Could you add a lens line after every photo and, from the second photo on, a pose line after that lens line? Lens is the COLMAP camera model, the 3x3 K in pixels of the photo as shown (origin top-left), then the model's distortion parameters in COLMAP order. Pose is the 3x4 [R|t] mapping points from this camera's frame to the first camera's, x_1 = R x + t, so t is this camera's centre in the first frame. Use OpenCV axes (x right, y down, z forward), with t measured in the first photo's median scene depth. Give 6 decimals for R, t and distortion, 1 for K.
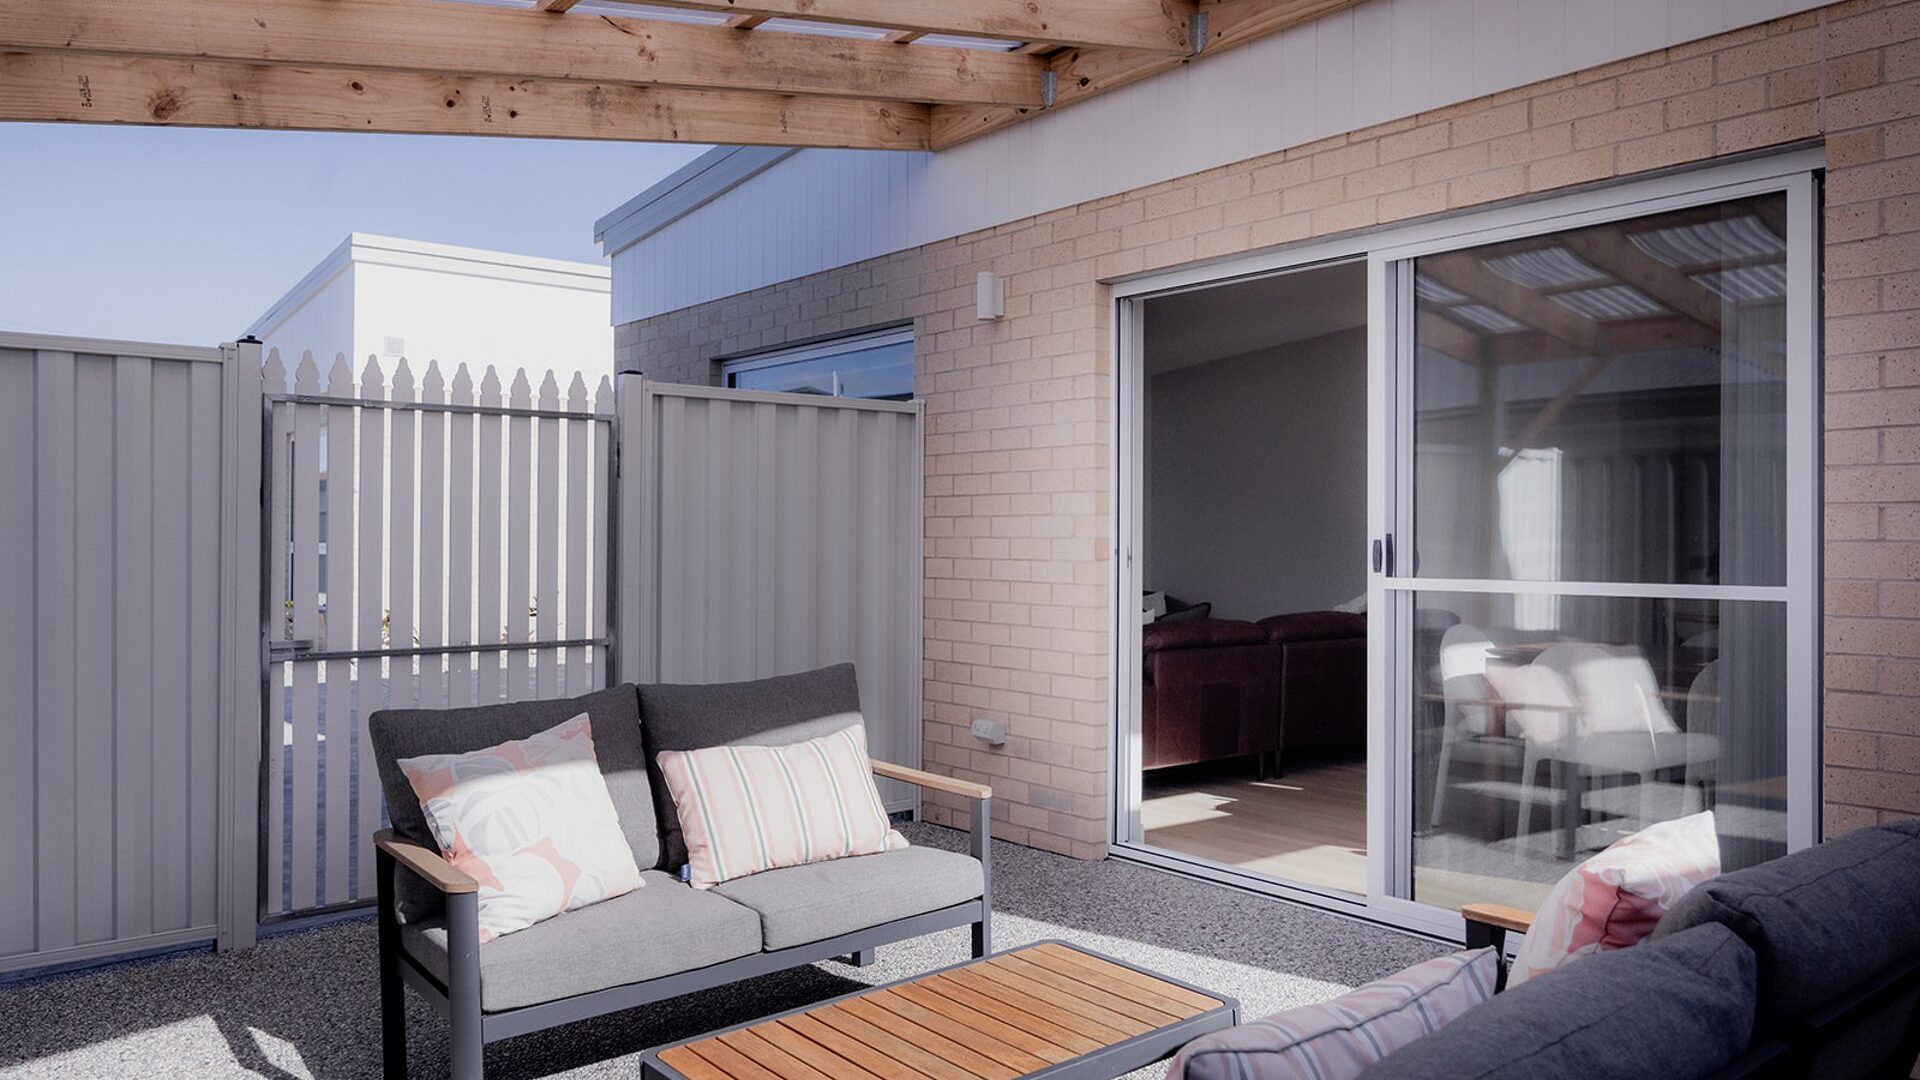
lens RADIAL K [[1443.6, 0, 960.0], [0, 1443.6, 540.0], [0, 0, 1]] dist [-0.007011, -0.002396]
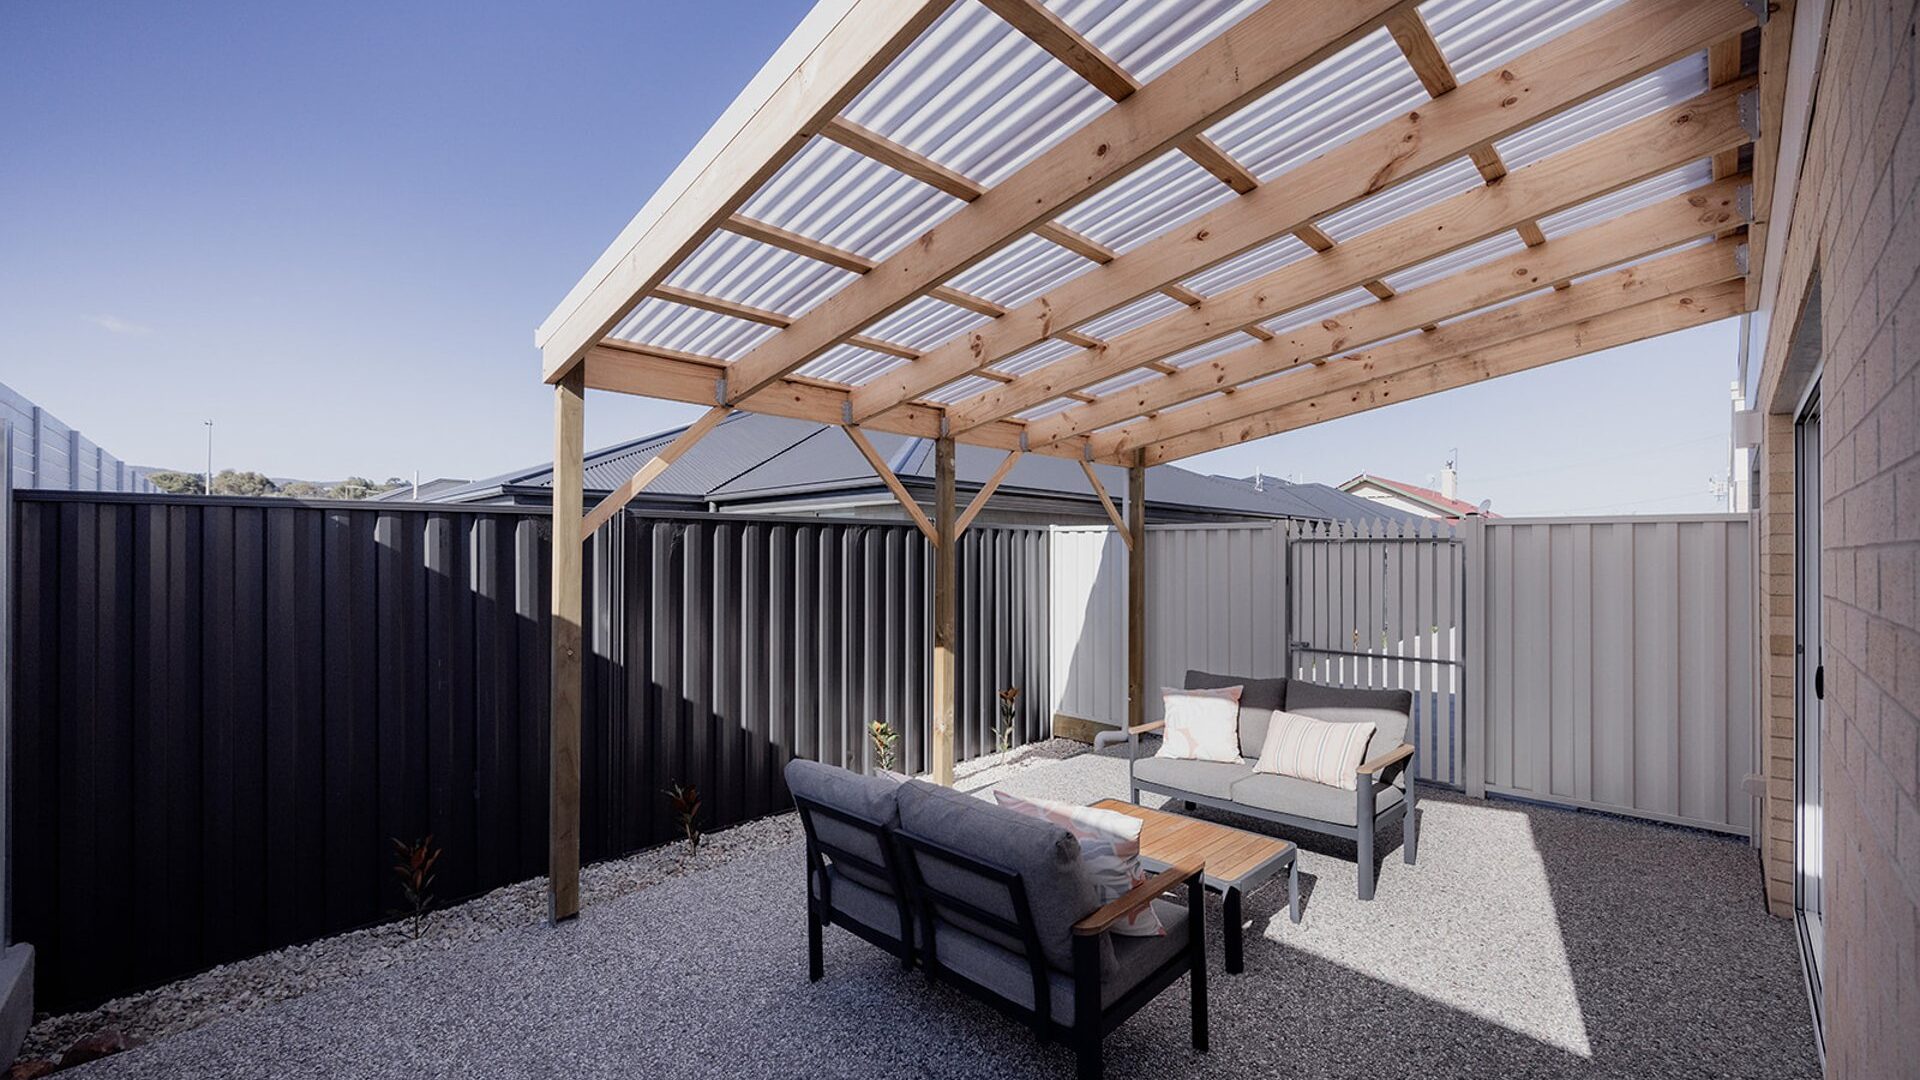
lens RADIAL K [[786.4, 0, 960.0], [0, 786.4, 540.0], [0, 0, 1]] dist [0.000207, 0.000018]
pose [[0.057105, -0.019042, -0.998187, 0.799278], [-0.007289, 0.999784, -0.019489, -0.068748], [0.998342, 0.008389, 0.056954, 0.360759]]
